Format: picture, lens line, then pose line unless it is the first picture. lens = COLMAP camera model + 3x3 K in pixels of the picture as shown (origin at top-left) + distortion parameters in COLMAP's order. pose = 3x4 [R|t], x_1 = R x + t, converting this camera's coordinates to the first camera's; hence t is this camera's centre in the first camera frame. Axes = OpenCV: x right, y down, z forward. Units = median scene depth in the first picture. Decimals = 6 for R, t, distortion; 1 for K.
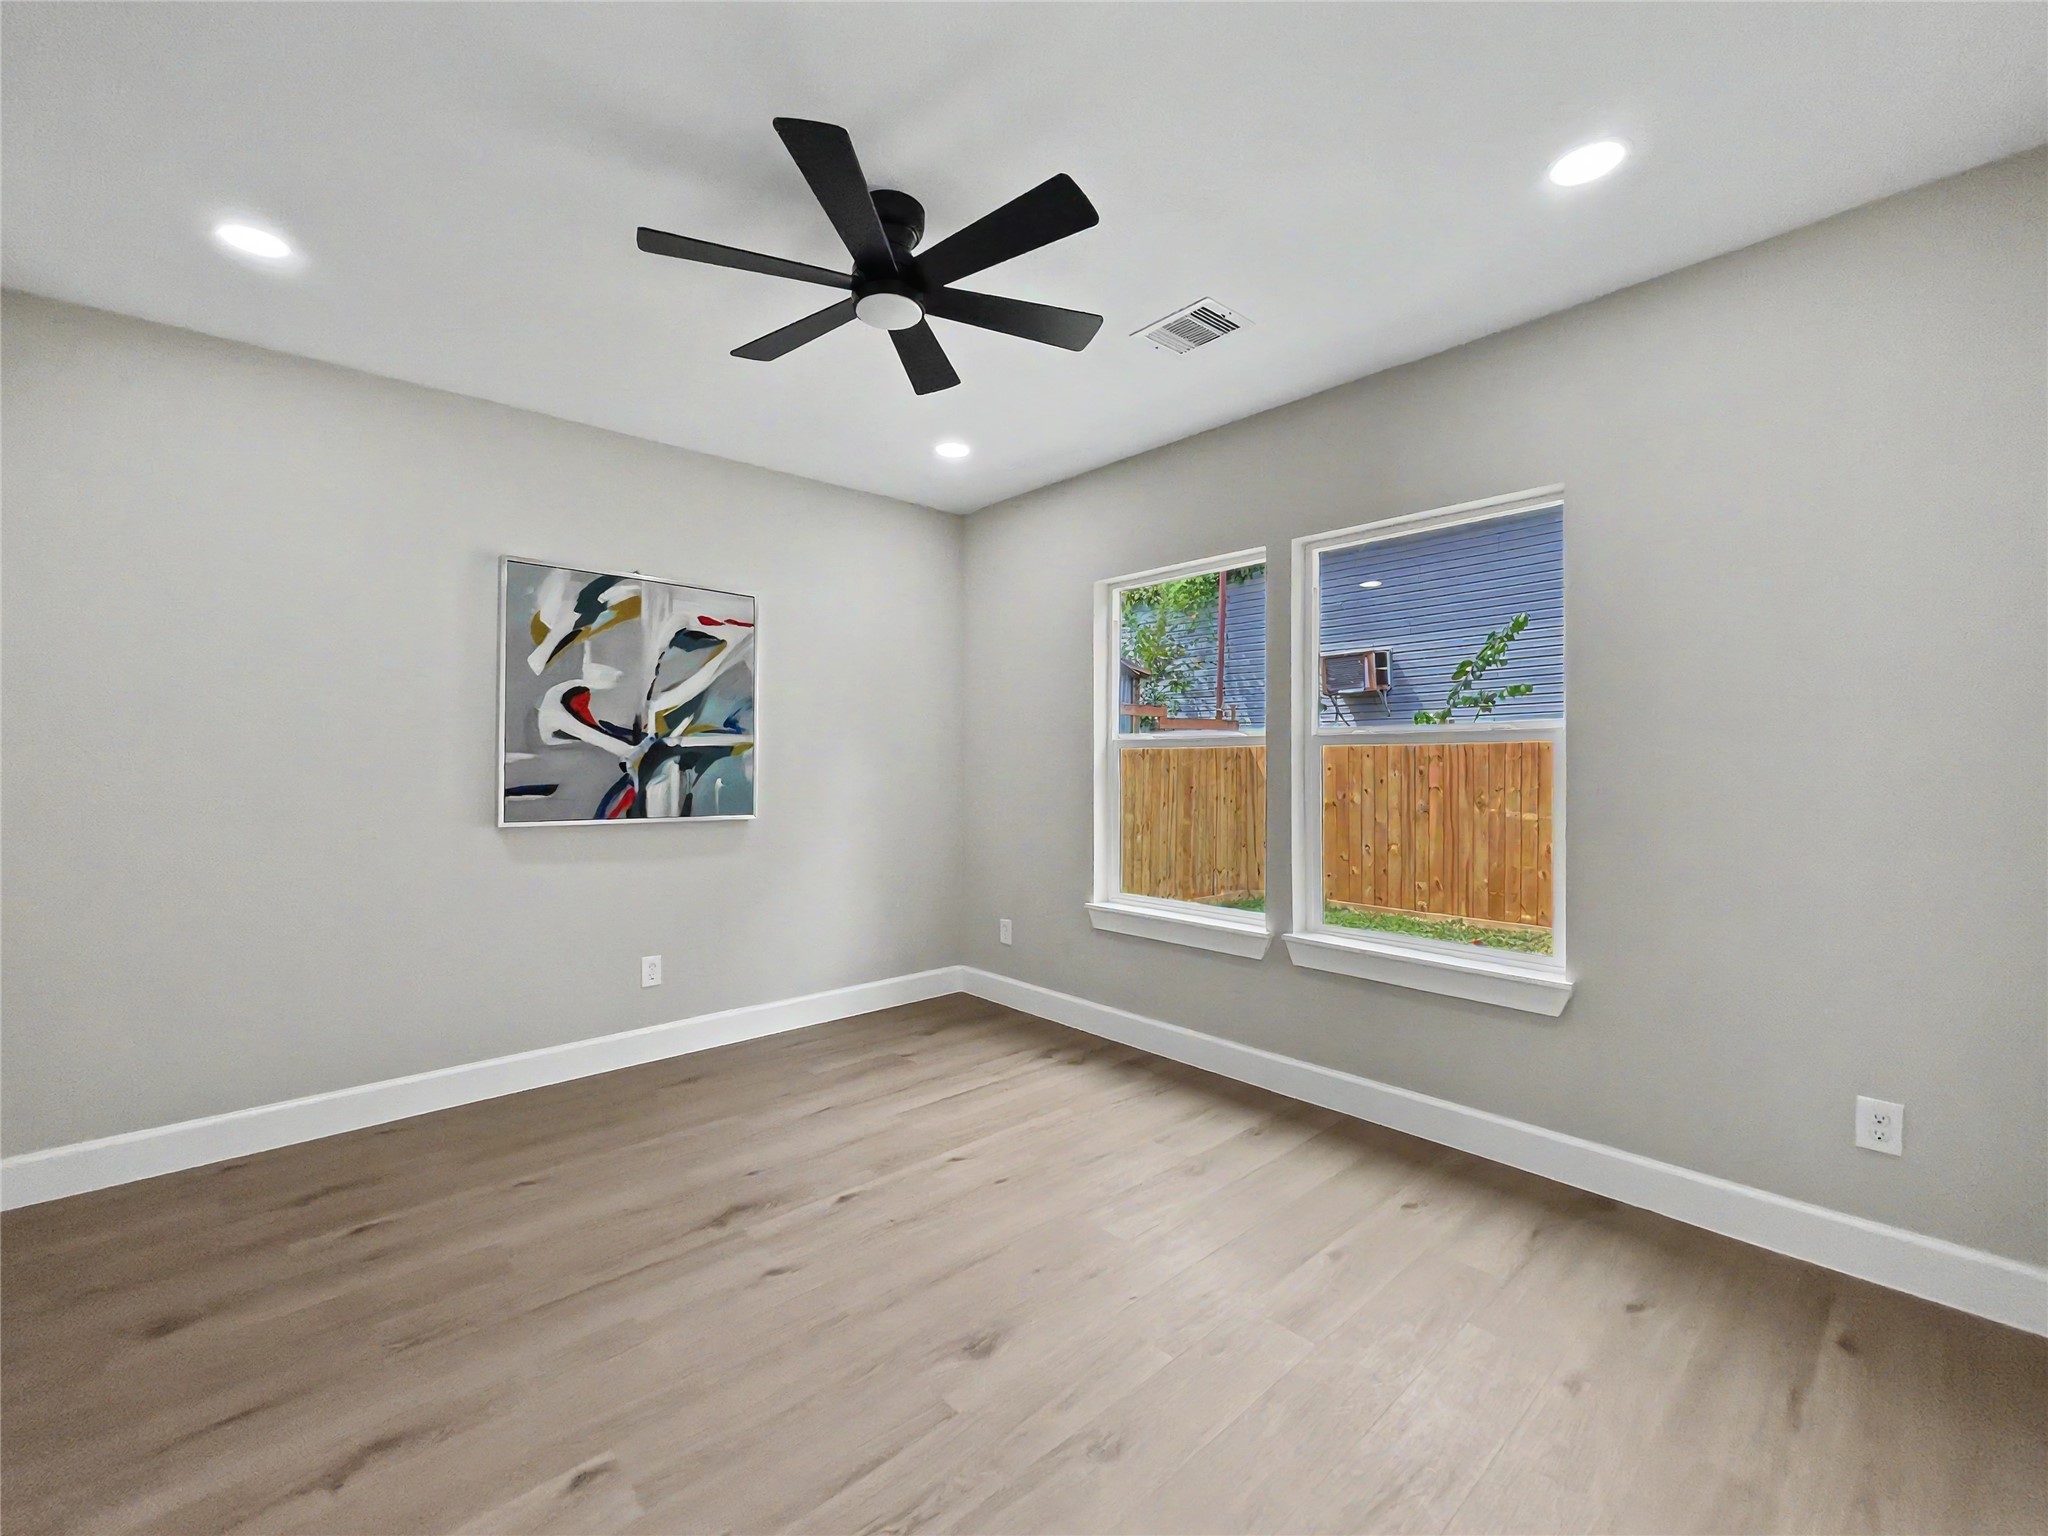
lens RADIAL K [[852.9, 0, 1002.8], [0, 852.9, 769.3], [0, 0, 1]] dist [-0.008286, 0.002670]
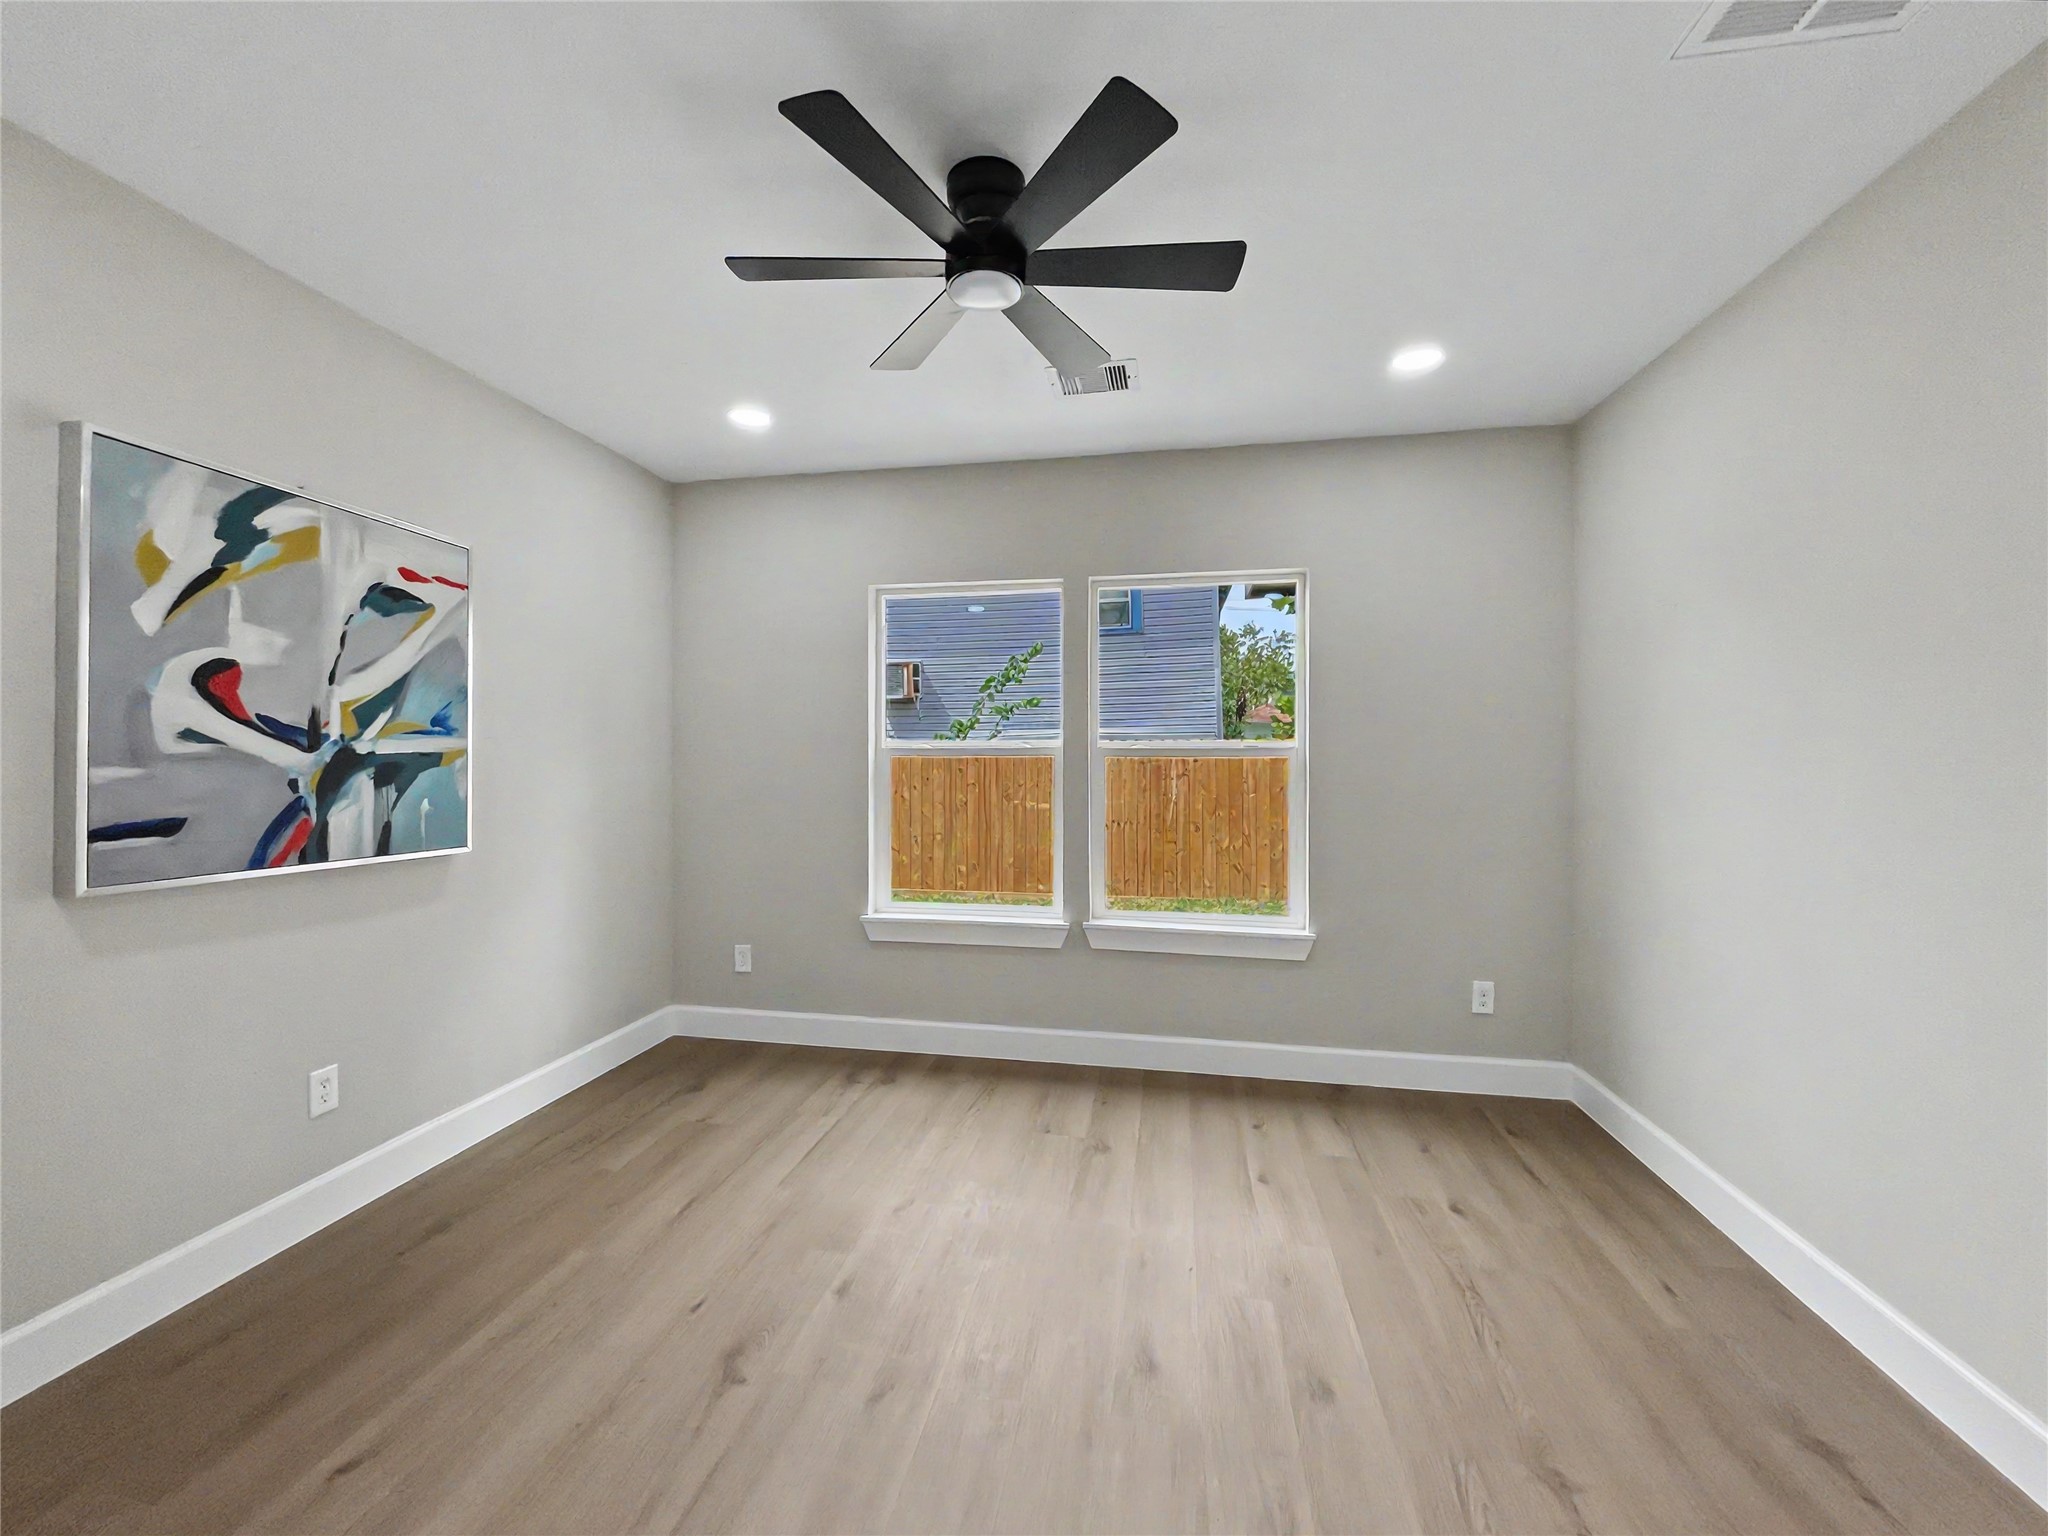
lens RADIAL K [[852.9, 0, 1015.2], [0, 852.9, 759.6], [0, 0, 1]] dist [-0.008286, 0.002670]
pose [[0.793477, -0.002412, 0.608595, -0.422743], [0.000289, 0.999994, 0.003587, -0.025974], [-0.608600, -0.002670, 0.793473, 0.160013]]
